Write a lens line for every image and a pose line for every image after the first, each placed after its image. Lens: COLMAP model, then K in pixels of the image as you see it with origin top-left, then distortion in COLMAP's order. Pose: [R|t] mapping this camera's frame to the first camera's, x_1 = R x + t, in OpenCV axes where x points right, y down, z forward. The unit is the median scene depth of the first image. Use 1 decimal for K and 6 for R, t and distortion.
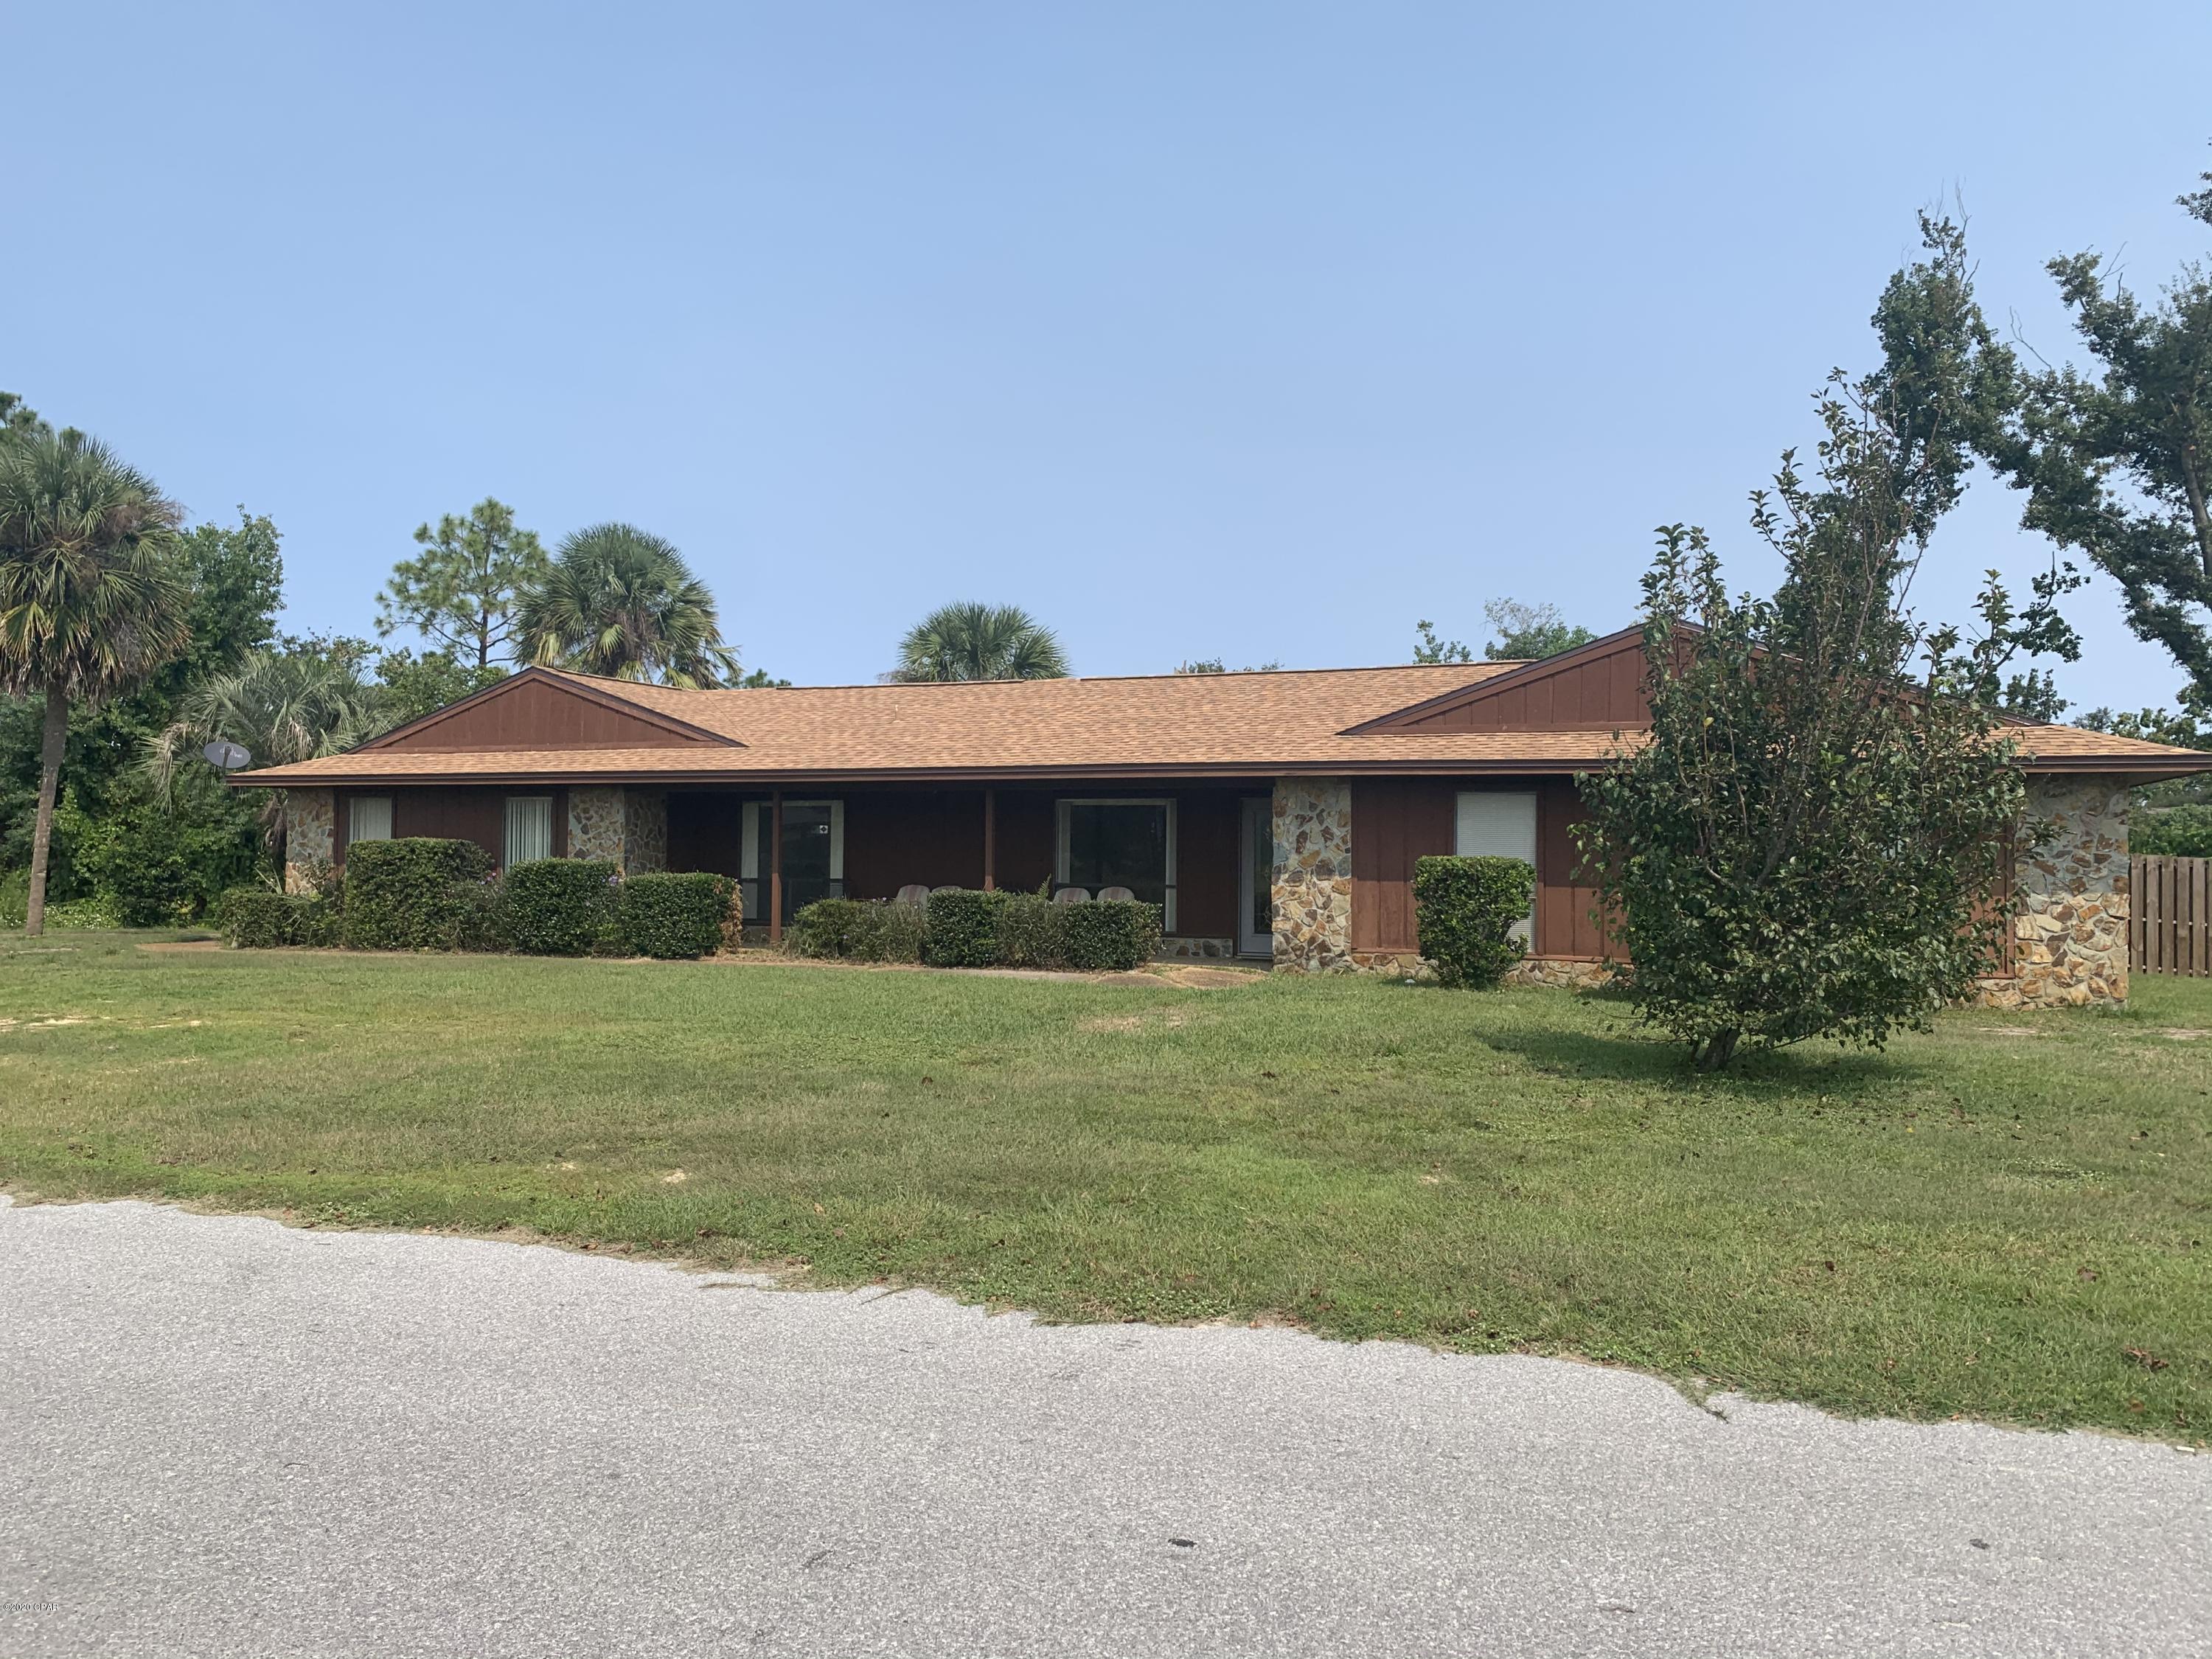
lens RADIAL K [[1740.2, 0, 1106.0], [0, 1740.2, 829.5], [0, 0, 1]] dist [0.060081, -0.064317]
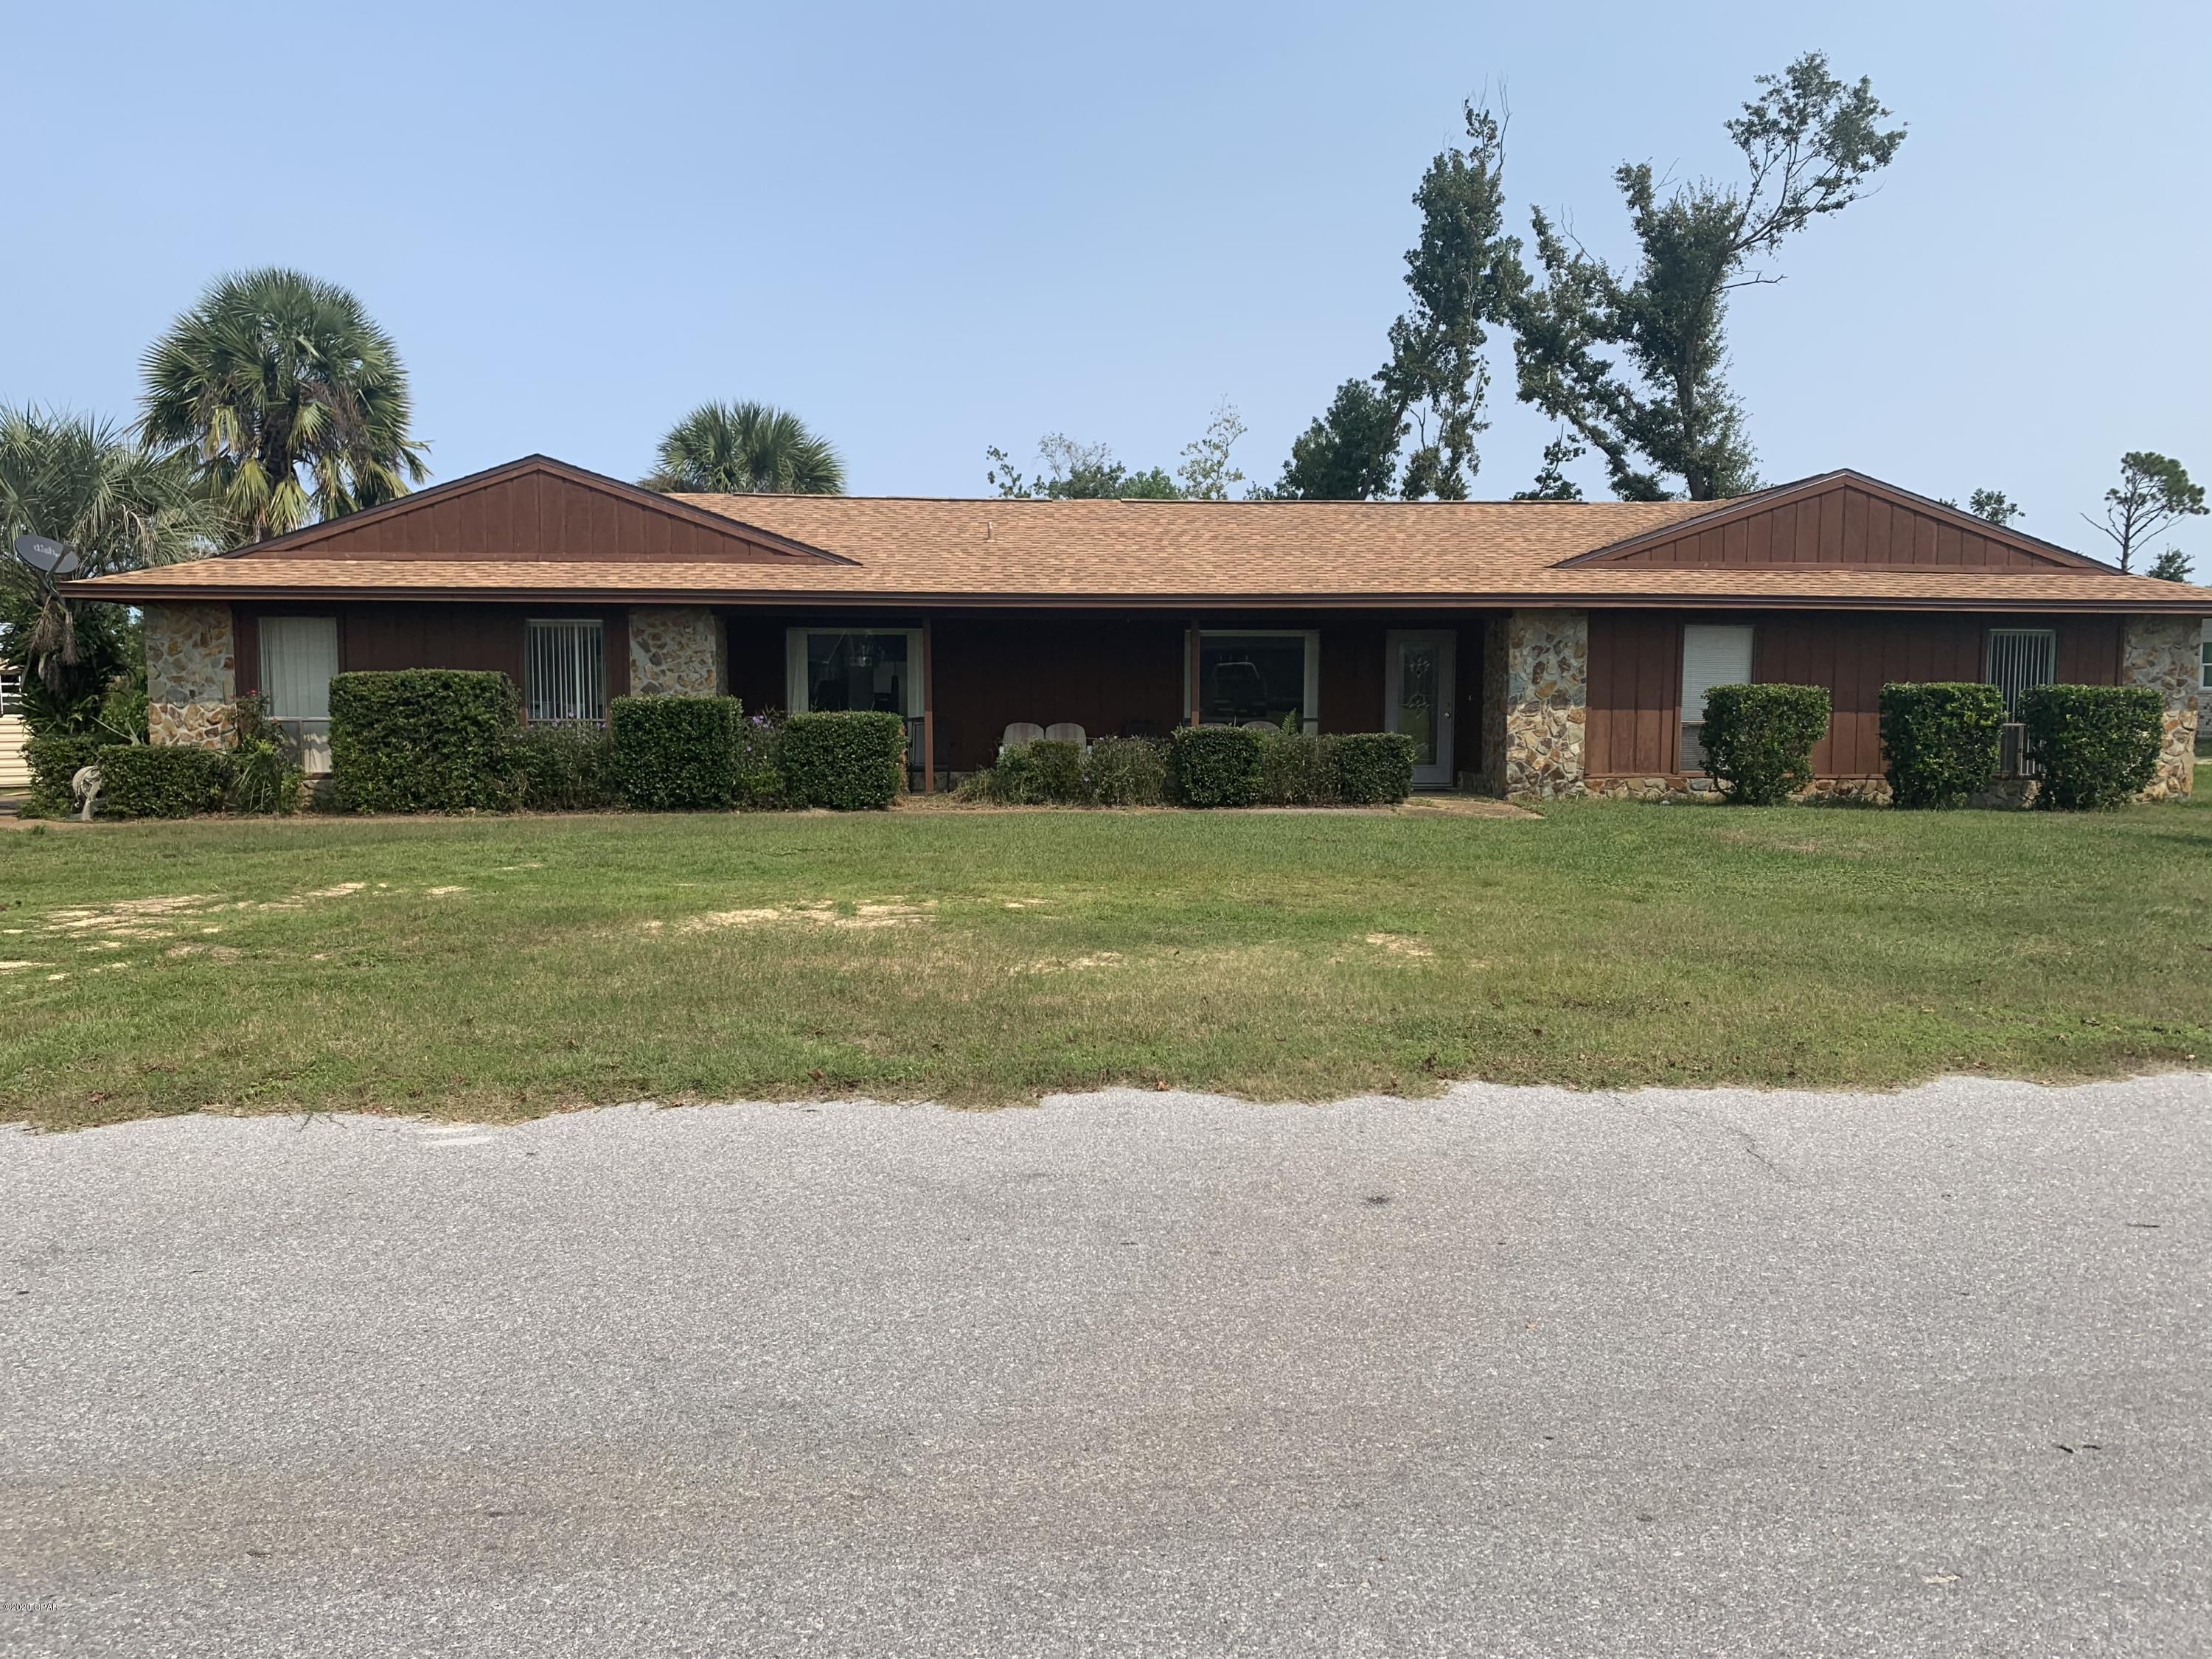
lens RADIAL K [[1740.2, 0, 1106.0], [0, 1740.2, 829.5], [0, 0, 1]] dist [0.060081, -0.064317]
pose [[0.887564, -0.043061, 0.458668, -0.490294], [-0.000636, 0.995506, 0.094691, 0.001541], [-0.460684, -0.084336, 0.883548, 0.164536]]
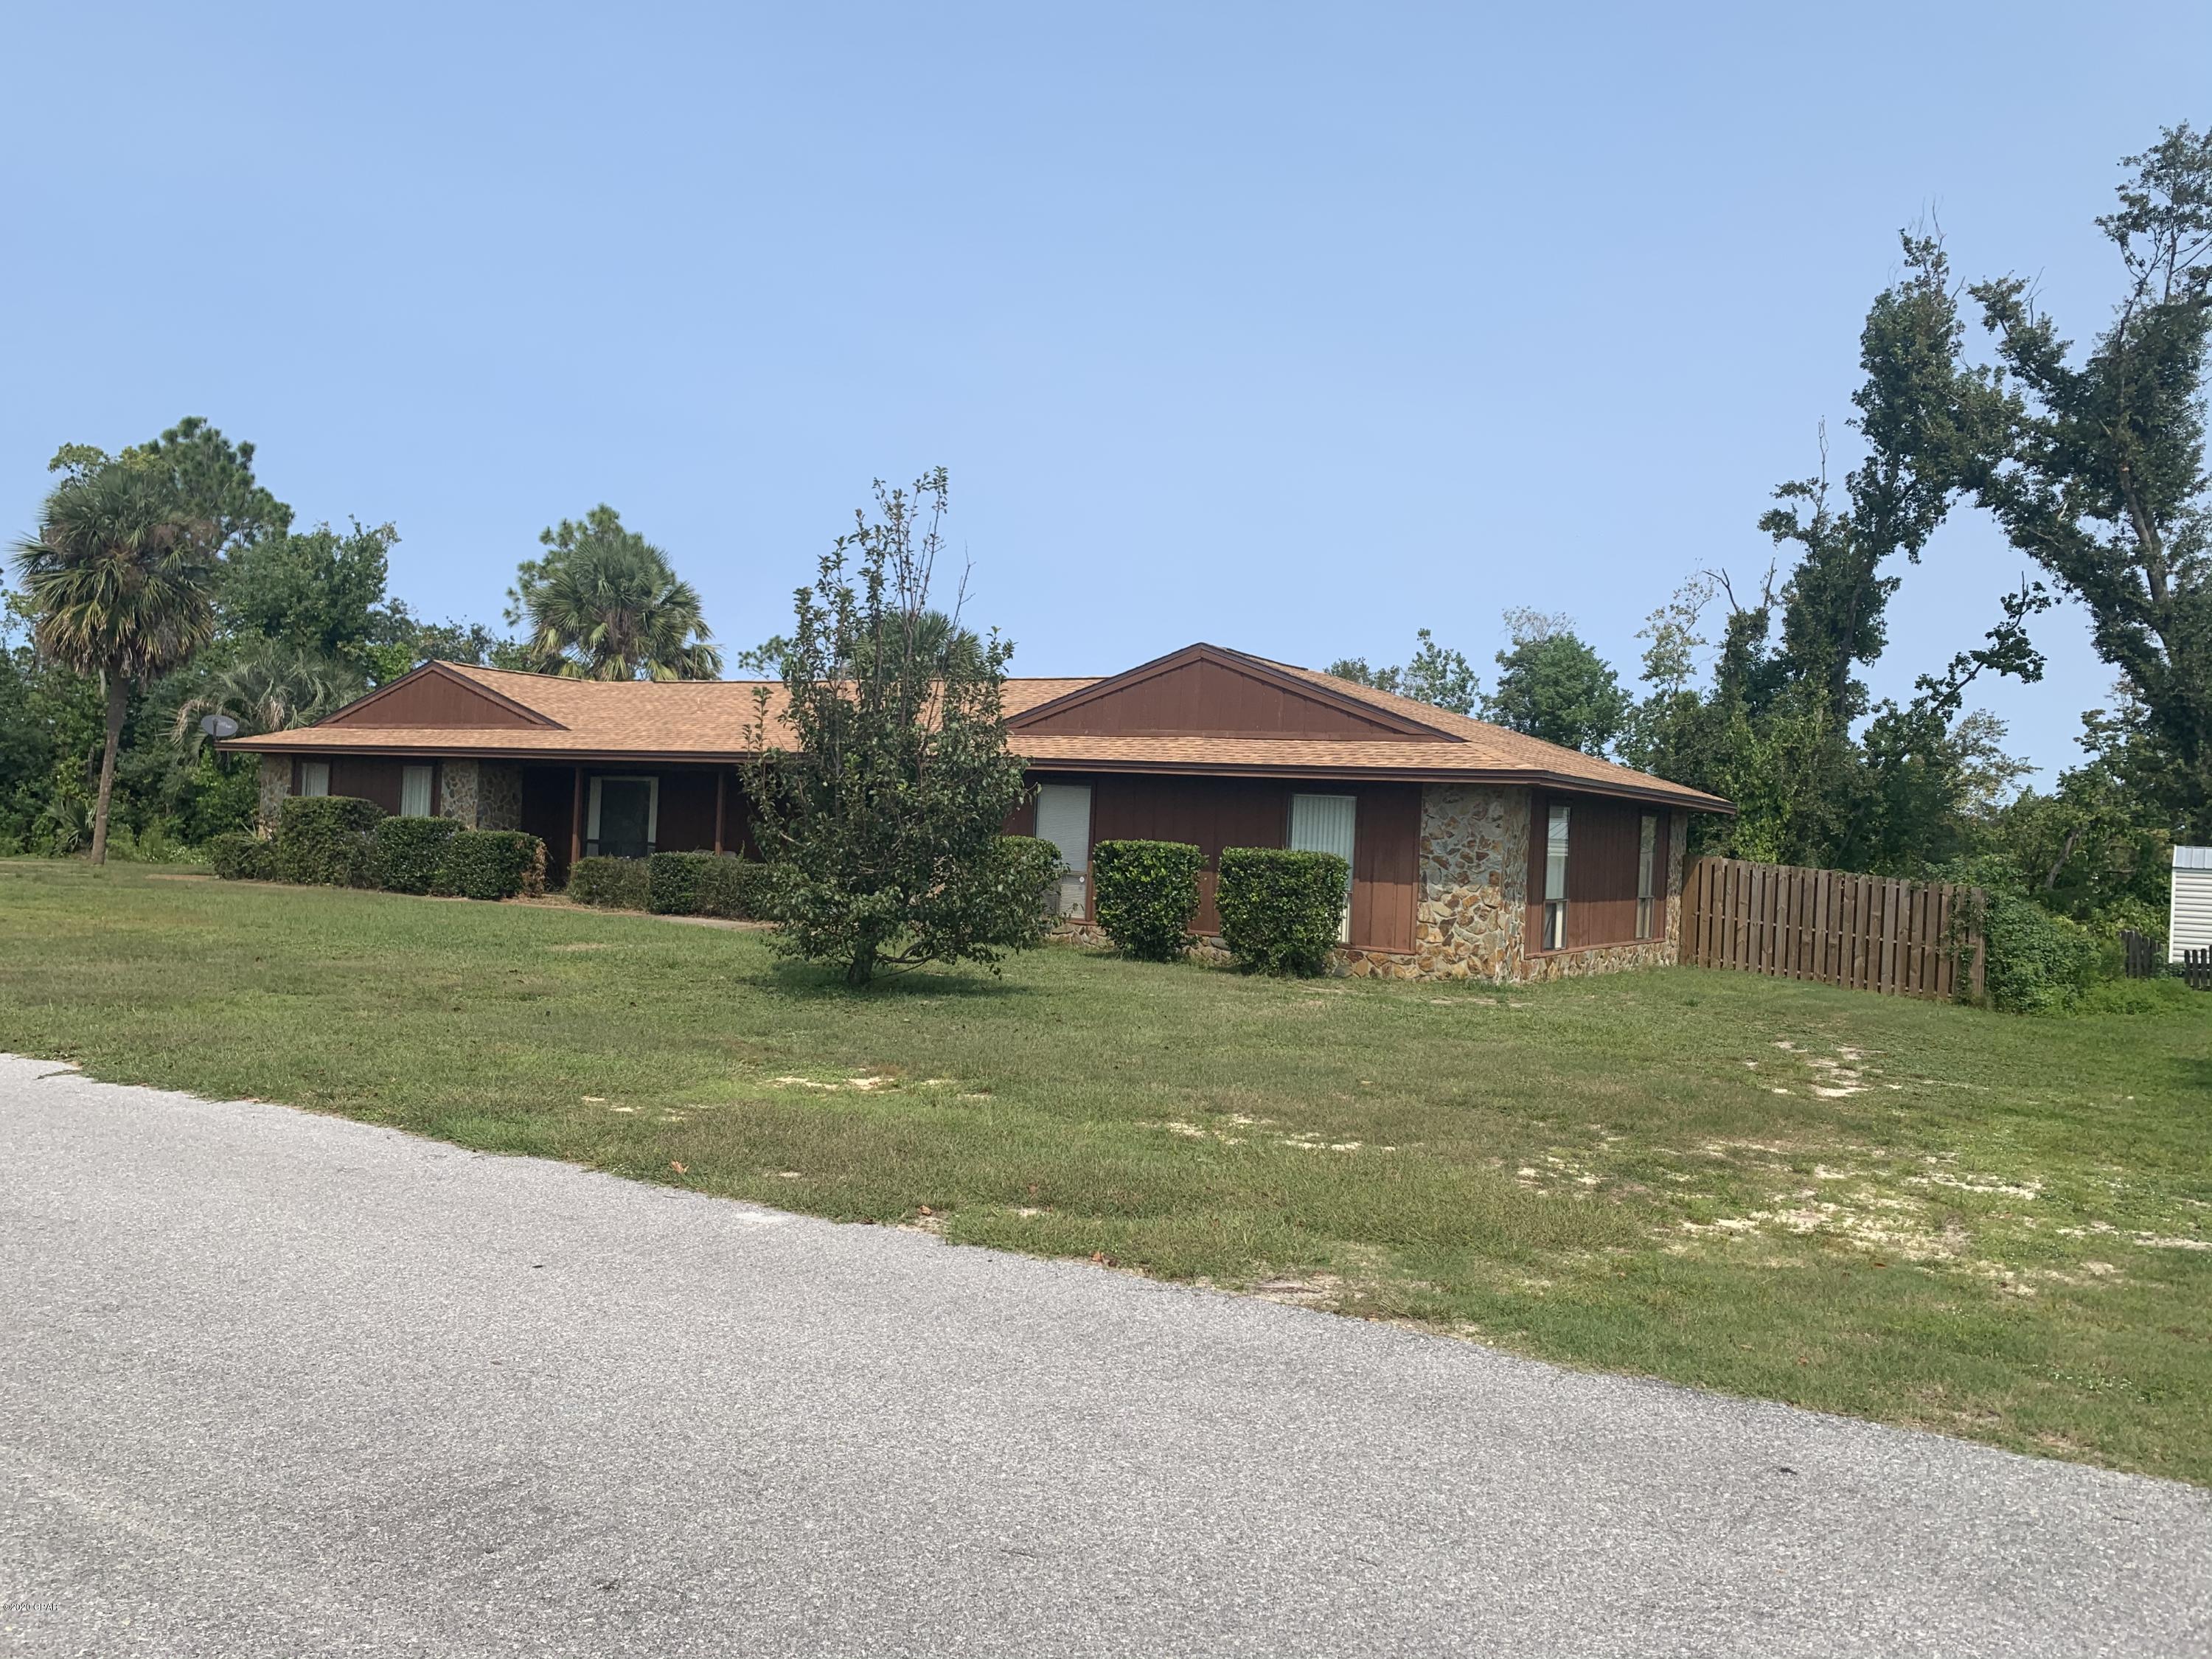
lens RADIAL K [[1770.0, 0, 1089.8], [0, 1770.0, 831.2], [0, 0, 1]] dist [0.024798, -0.001848]
pose [[0.984042, 0.037201, -0.174002, 0.361092], [-0.036338, 0.999306, 0.008147, -0.000193], [0.174184, -0.001694, 0.984712, -0.151469]]
